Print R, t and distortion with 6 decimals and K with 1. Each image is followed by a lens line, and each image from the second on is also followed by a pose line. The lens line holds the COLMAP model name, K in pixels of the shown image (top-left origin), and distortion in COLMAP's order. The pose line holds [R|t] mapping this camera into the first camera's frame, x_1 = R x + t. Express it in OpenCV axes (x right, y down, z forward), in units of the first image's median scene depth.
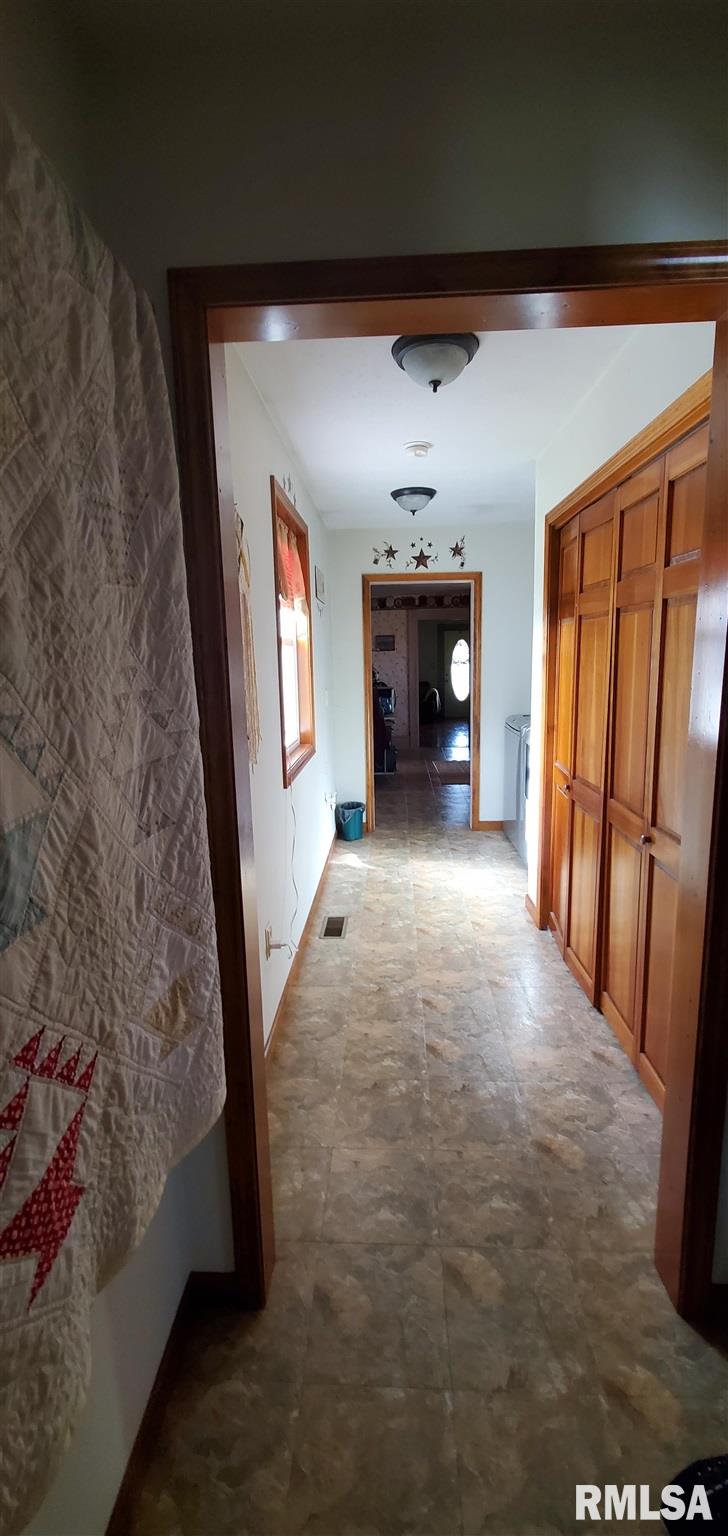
lens RADIAL K [[608.6, 0, 364.0], [0, 608.6, 768.0], [0, 0, 1]] dist [-0.002283, -0.000222]
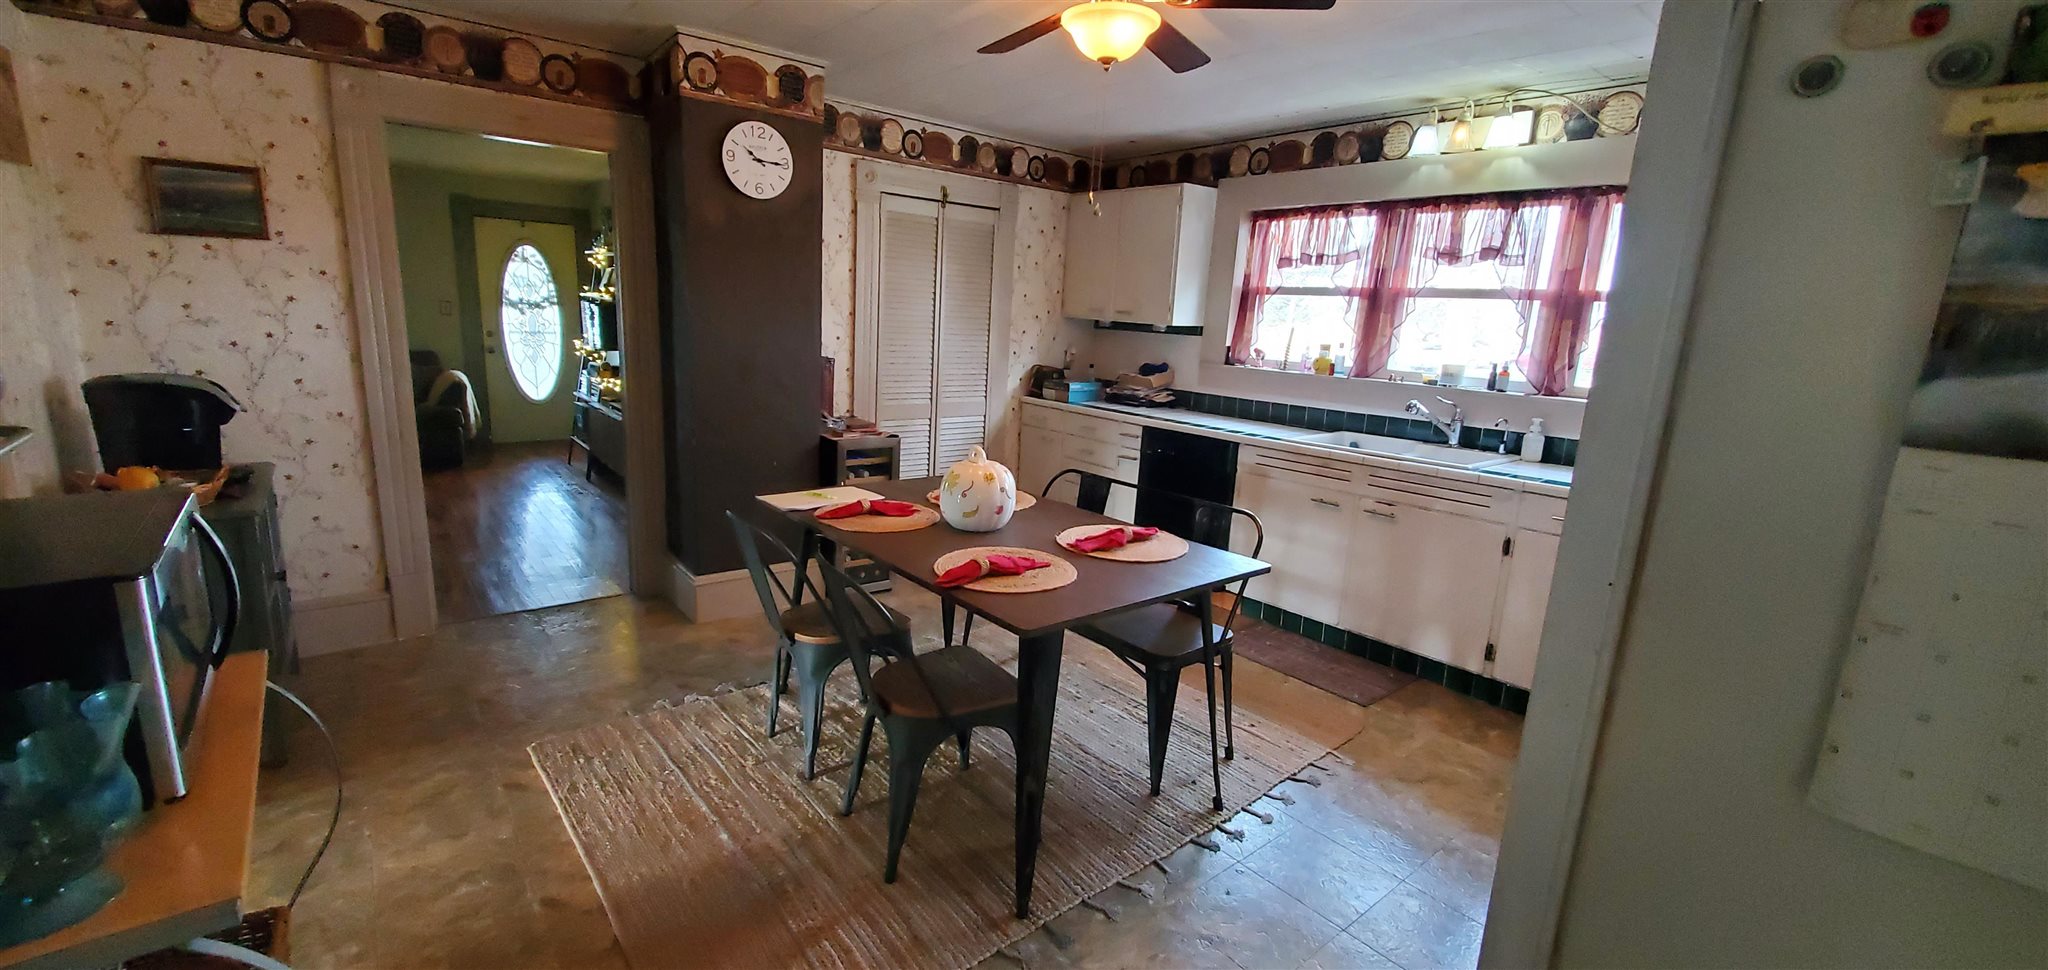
lens RADIAL K [[811.4, 0, 1011.9], [0, 811.4, 484.4], [0, 0, 1]] dist [-0.002283, -0.000222]
pose [[0.743621, -0.082950, 0.663436, 0.031970], [0.057241, 0.996529, 0.060438, -0.070431], [-0.666147, -0.006967, 0.745788, 0.394729]]
